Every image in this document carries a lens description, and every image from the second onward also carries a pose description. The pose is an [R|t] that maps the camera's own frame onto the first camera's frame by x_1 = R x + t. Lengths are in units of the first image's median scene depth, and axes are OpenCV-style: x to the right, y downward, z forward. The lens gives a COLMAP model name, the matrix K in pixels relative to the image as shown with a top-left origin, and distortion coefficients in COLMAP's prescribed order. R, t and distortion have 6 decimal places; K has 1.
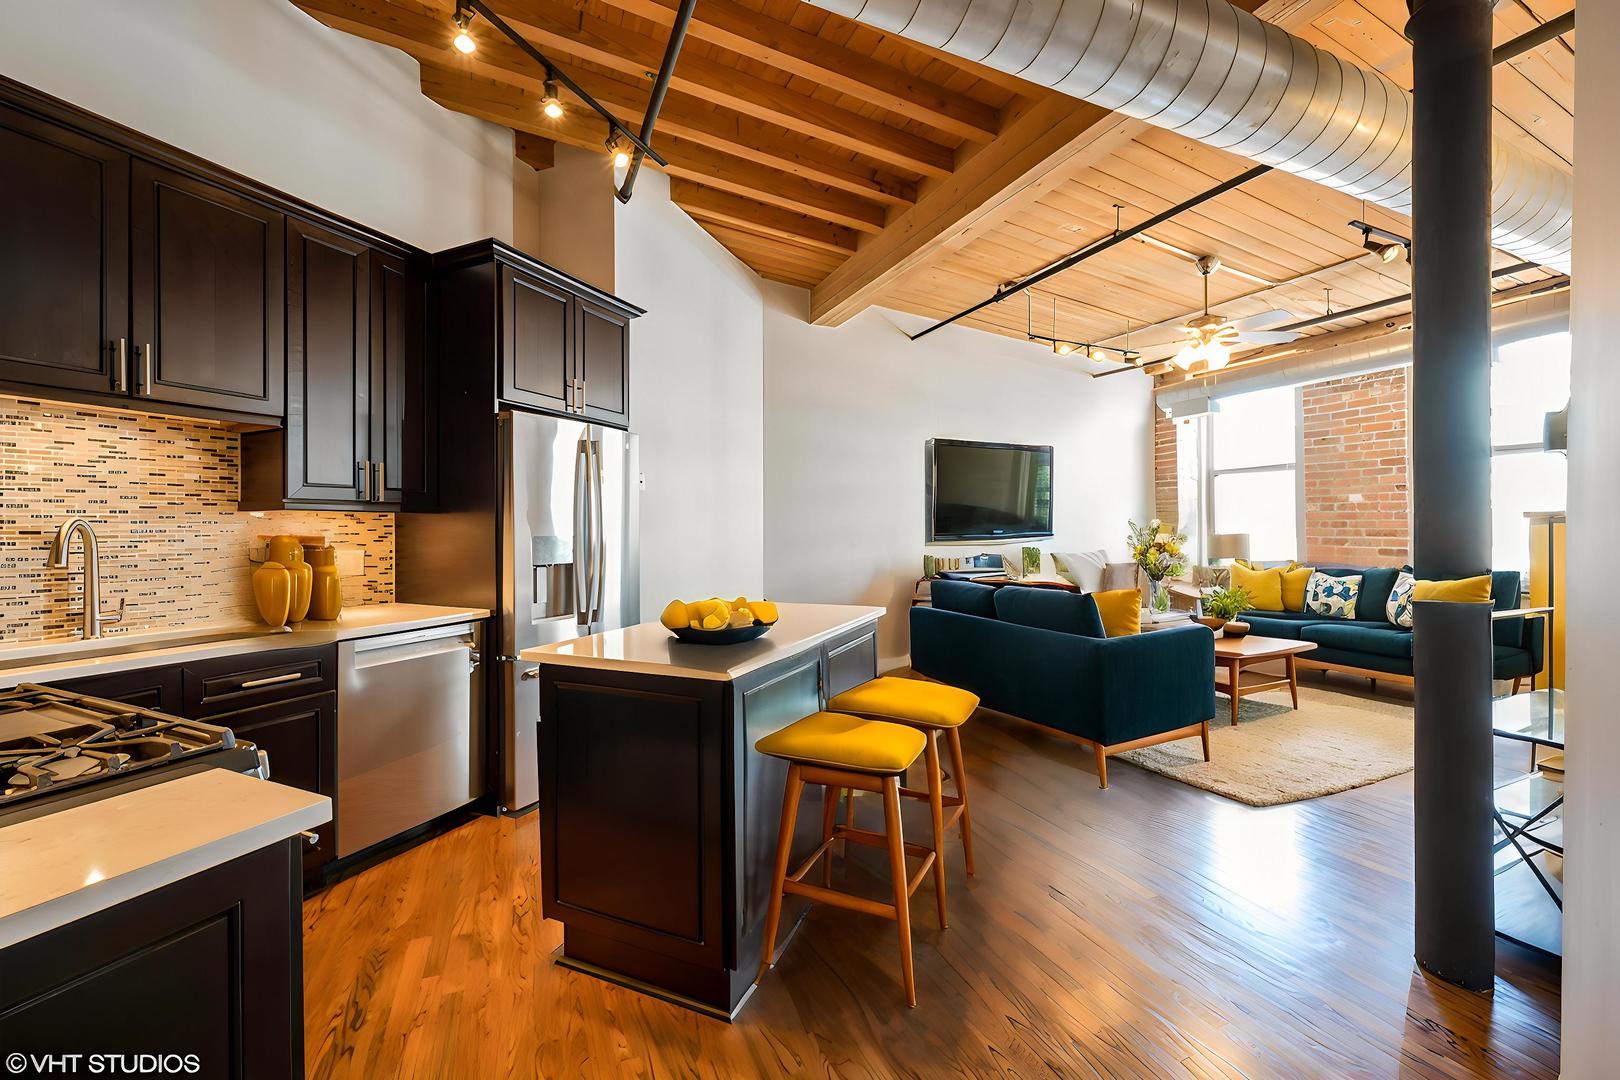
lens RADIAL K [[646.2, 0, 810.6], [0, 646.2, 528.4], [0, 0, 1]] dist [0.000667, 0.000026]
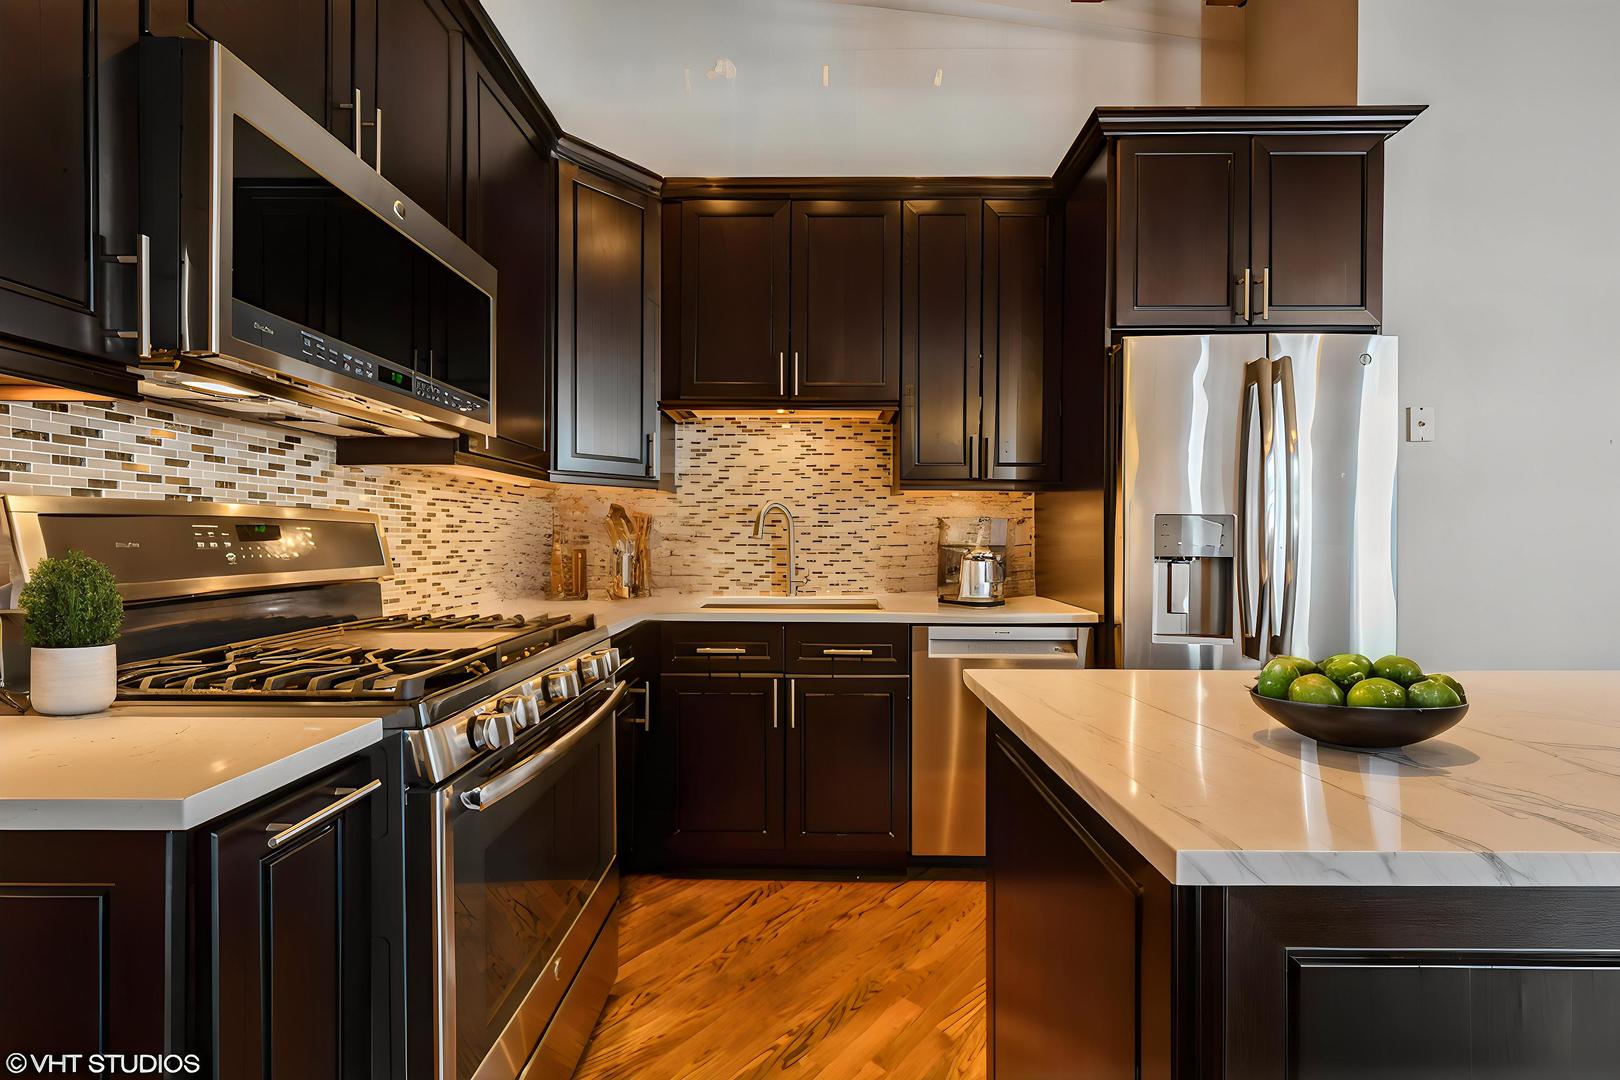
lens RADIAL K [[640.8, 0, 810.0], [0, 640.8, 540.0], [0, 0, 1]] dist [0.000753, -0.000012]
pose [[0.395635, 0.008292, -0.918370, 0.053938], [-0.004840, 0.999964, 0.006944, 0.038862], [0.918395, 0.001698, 0.395661, 0.410282]]
